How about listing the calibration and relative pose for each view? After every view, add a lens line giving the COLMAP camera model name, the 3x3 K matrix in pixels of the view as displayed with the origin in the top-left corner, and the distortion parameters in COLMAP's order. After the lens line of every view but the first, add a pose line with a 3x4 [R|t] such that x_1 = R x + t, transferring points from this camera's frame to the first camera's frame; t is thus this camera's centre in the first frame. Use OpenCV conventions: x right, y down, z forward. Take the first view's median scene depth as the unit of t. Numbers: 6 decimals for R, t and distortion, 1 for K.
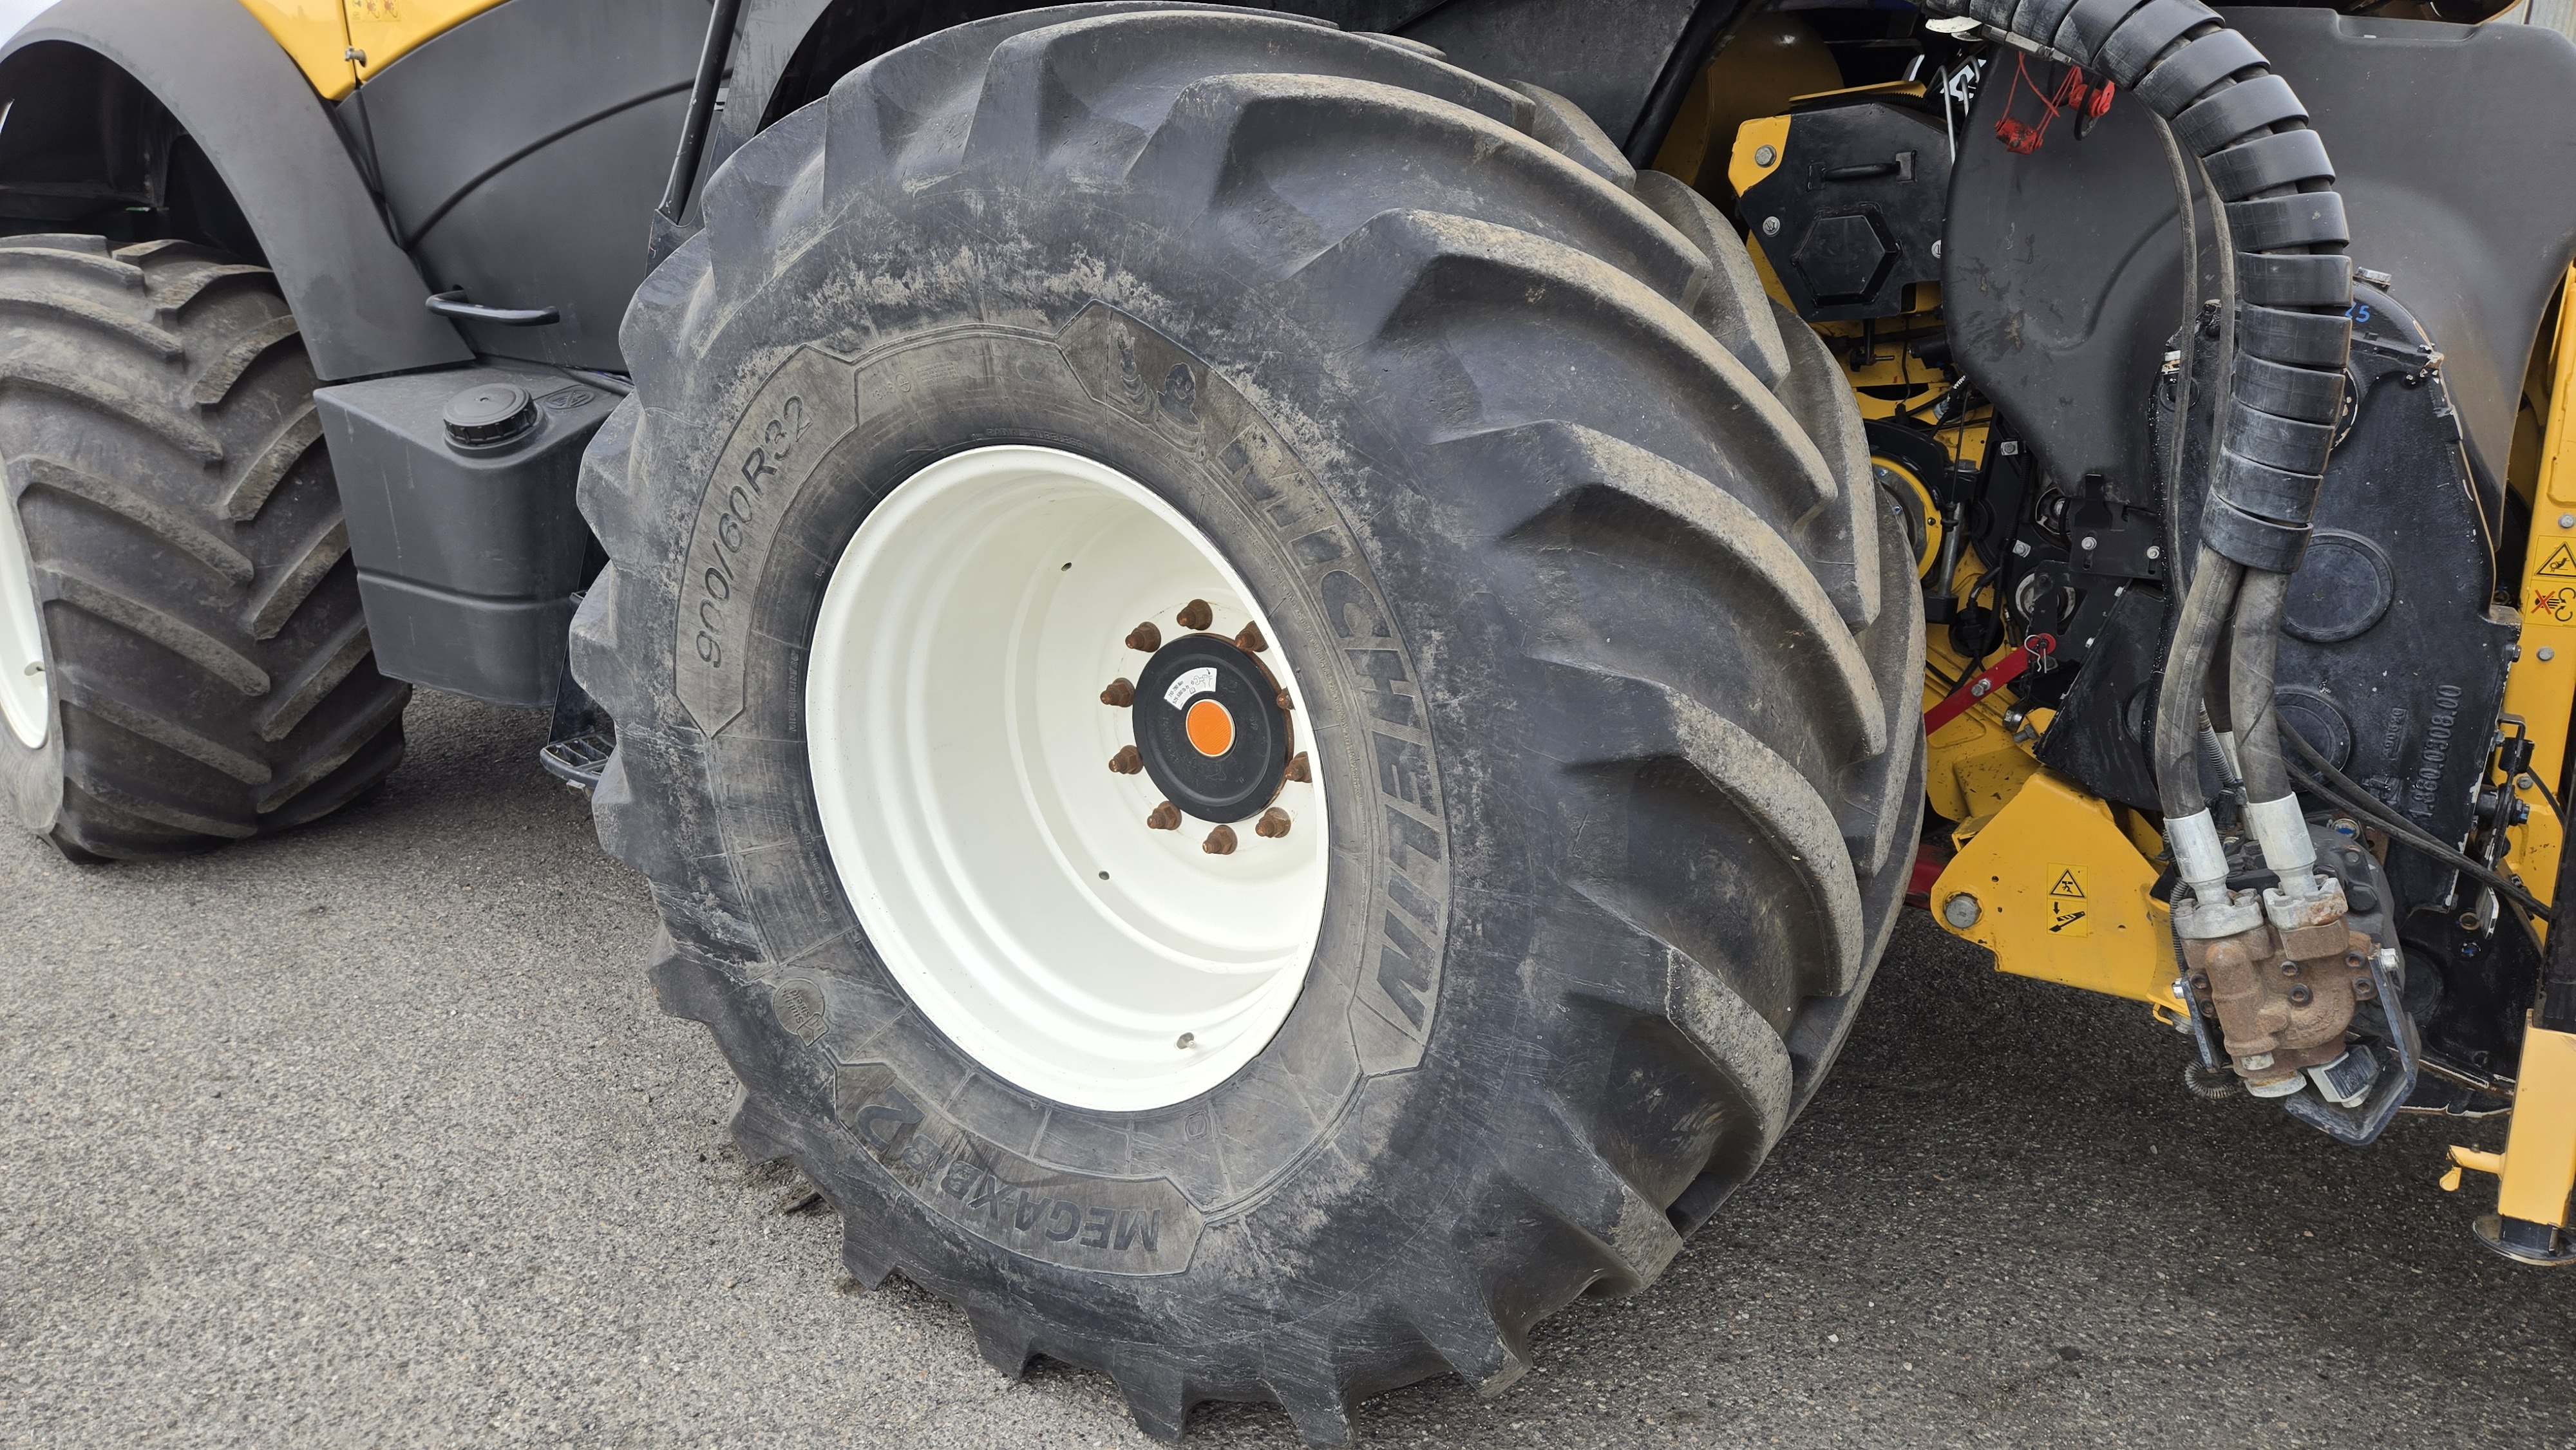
lens RADIAL K [[1675.8, 0, 1282.1], [0, 1675.8, 701.9], [0, 0, 1]] dist [0.092516, -0.093695]
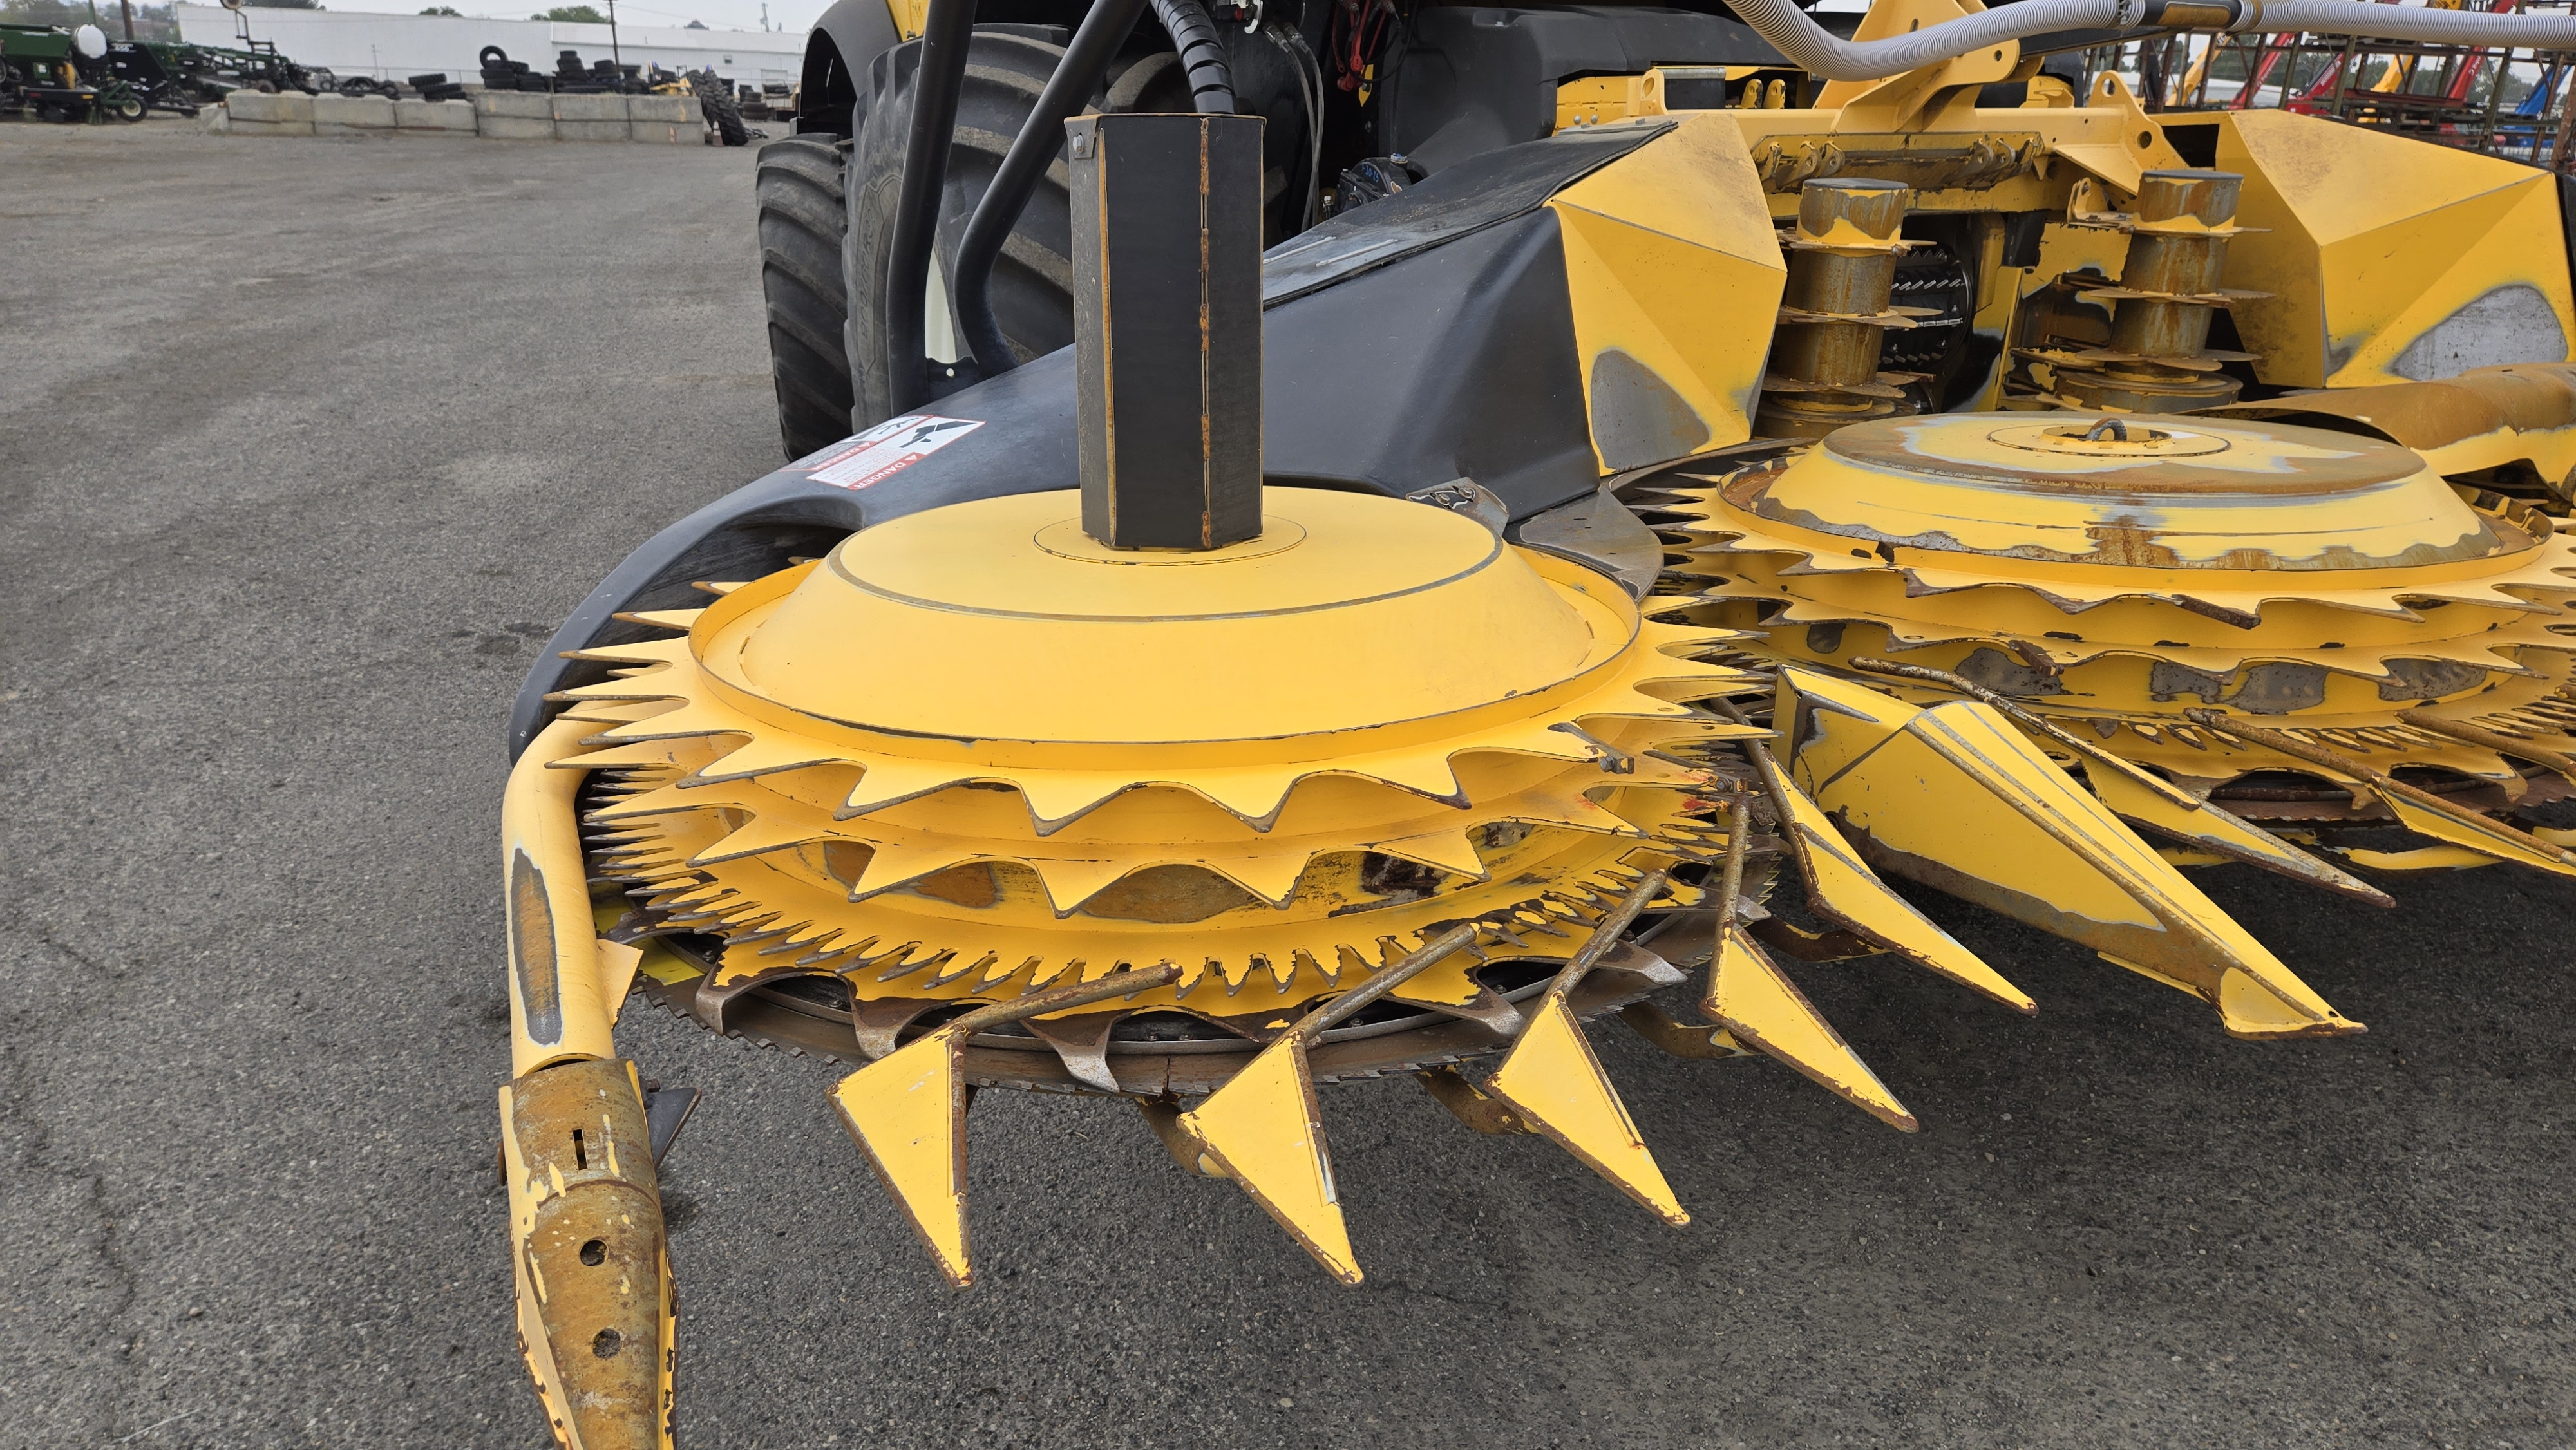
lens RADIAL K [[1724.7, 0, 1263.3], [0, 1724.7, 740.9], [0, 0, 1]] dist [0.088029, -0.079497]
pose [[0.835463, 0.177450, -0.520109, 0.904031], [-0.137805, 0.983841, 0.114307, 0.109355], [0.531989, -0.023826, 0.846416, -0.426464]]
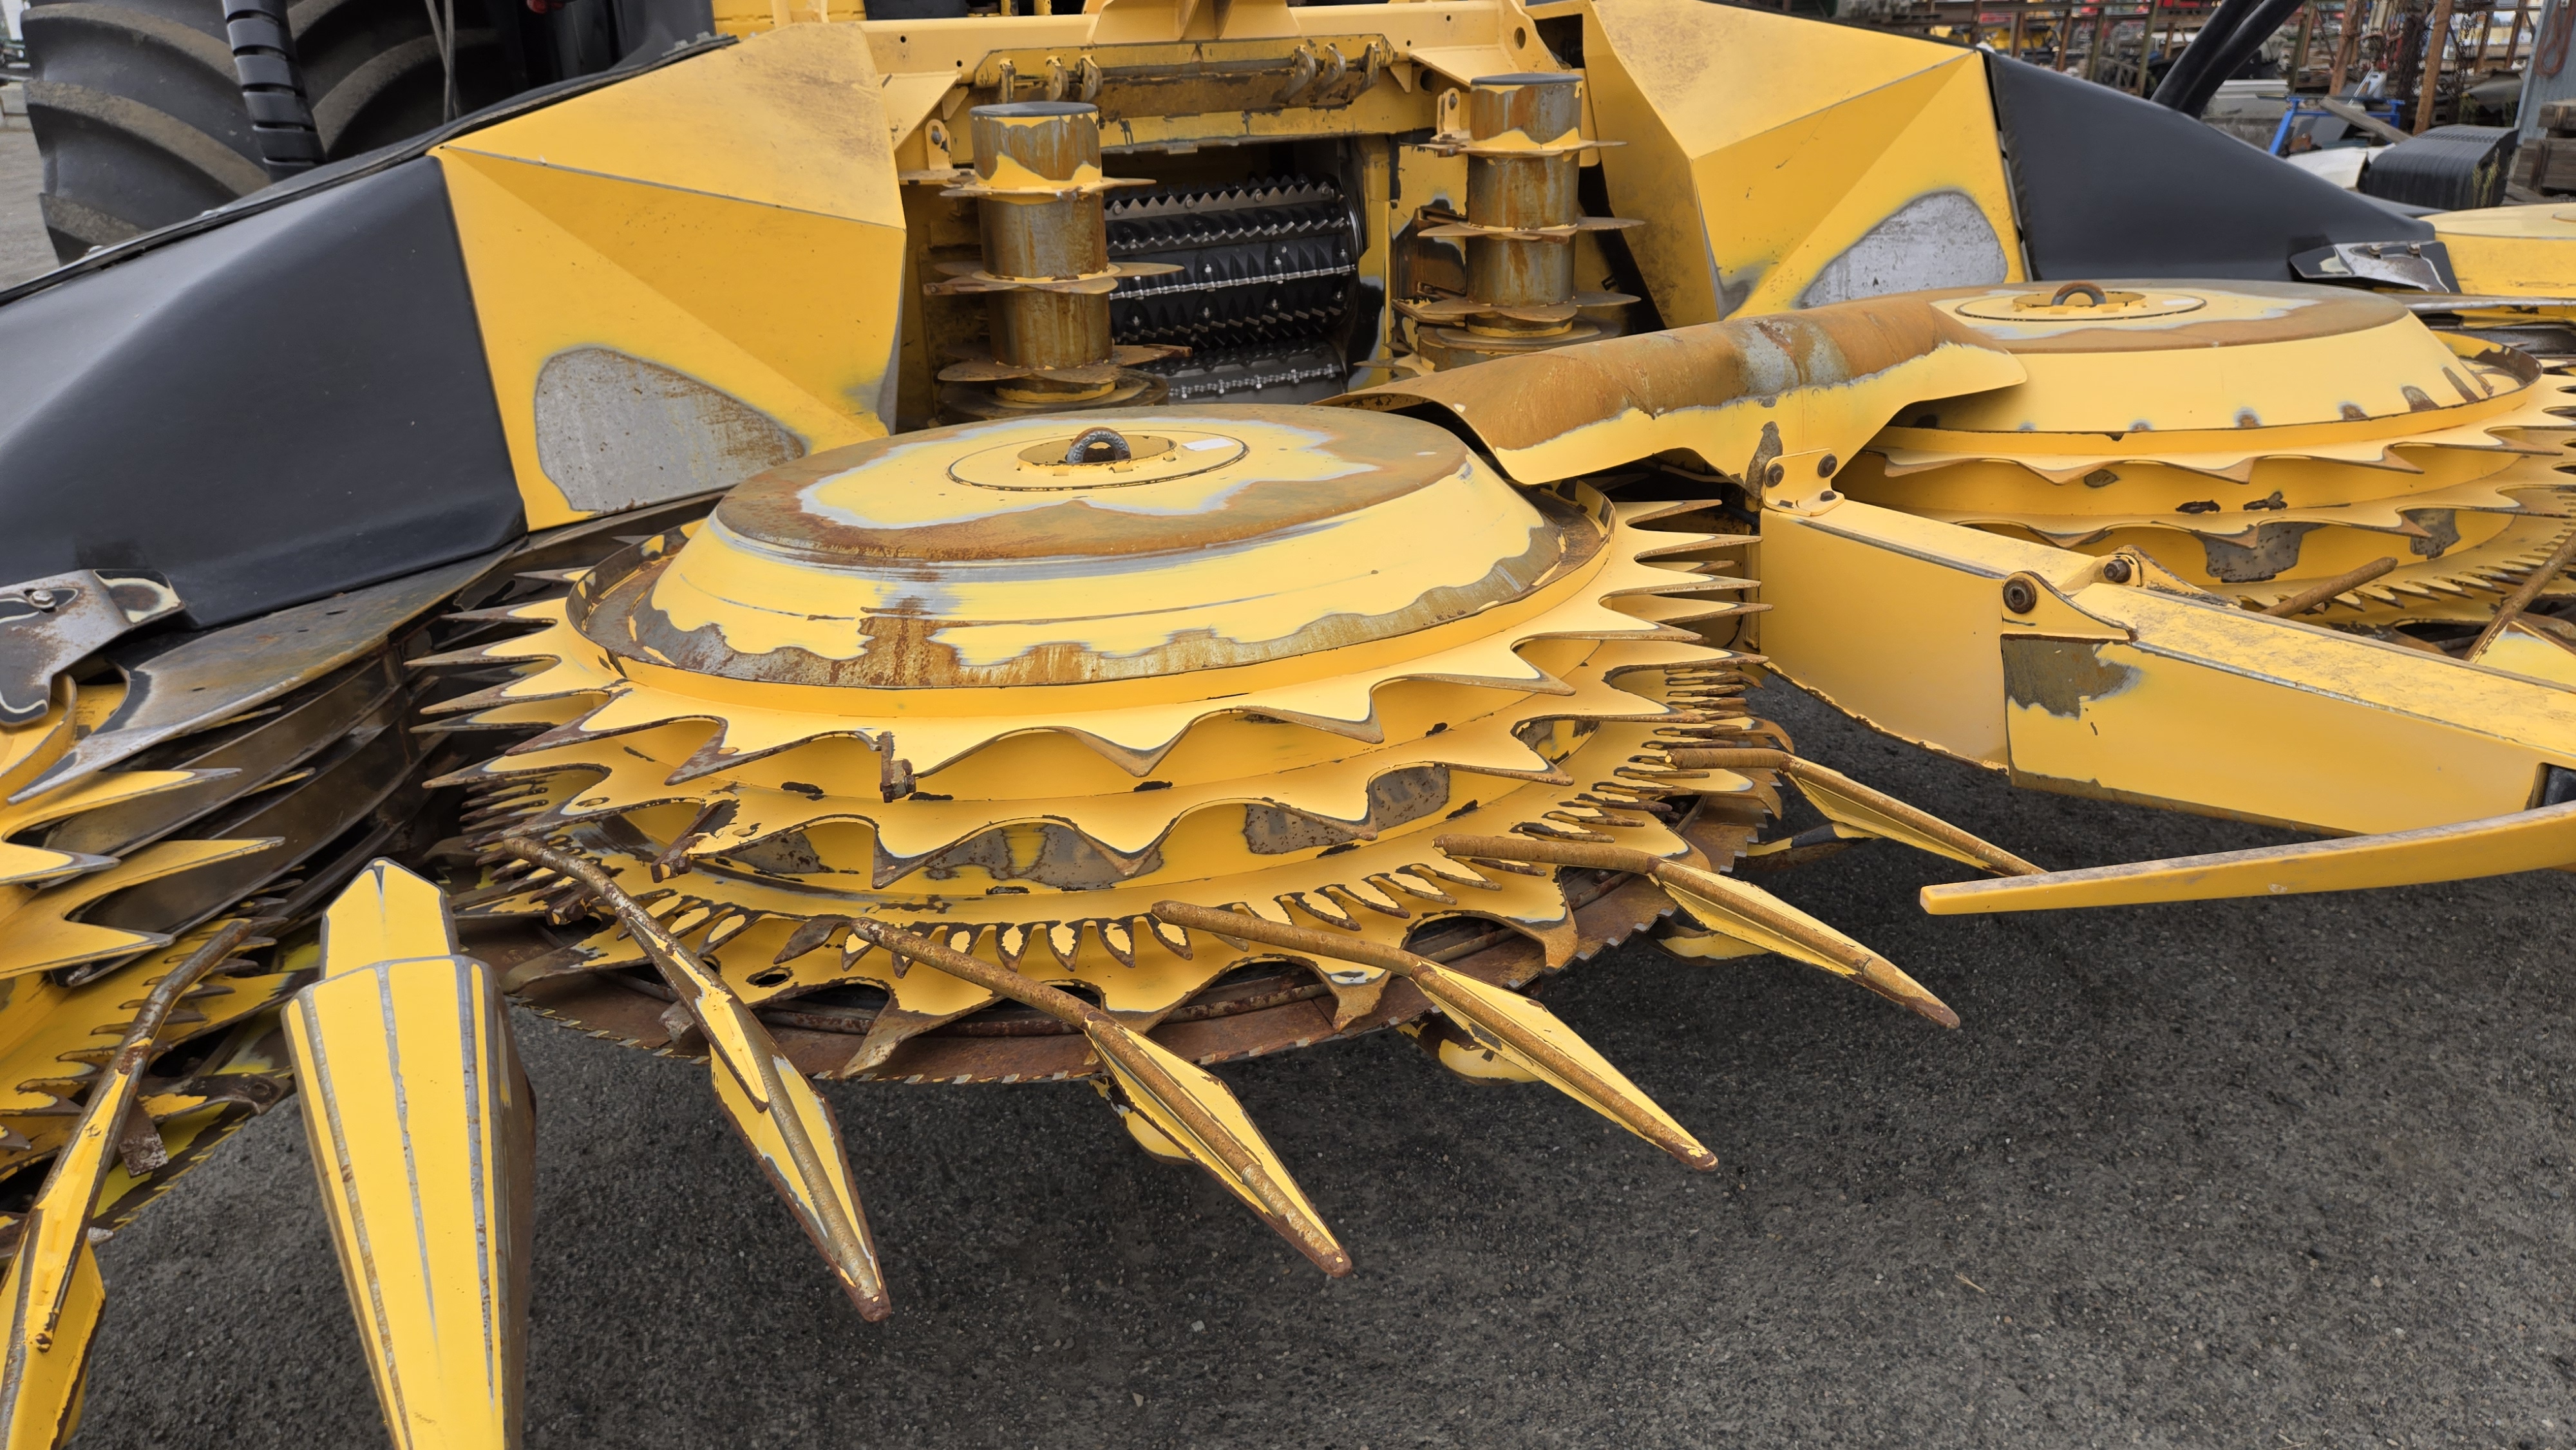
lens RADIAL K [[1736.5, 0, 1288.0], [0, 1736.5, 725.0], [0, 0, 1]] dist [0.087150, -0.078887]
pose [[0.870498, 0.129397, -0.474858, 1.107499], [-0.075610, 0.988526, 0.130763, 0.026539], [0.486329, -0.077924, 0.870294, -0.049316]]
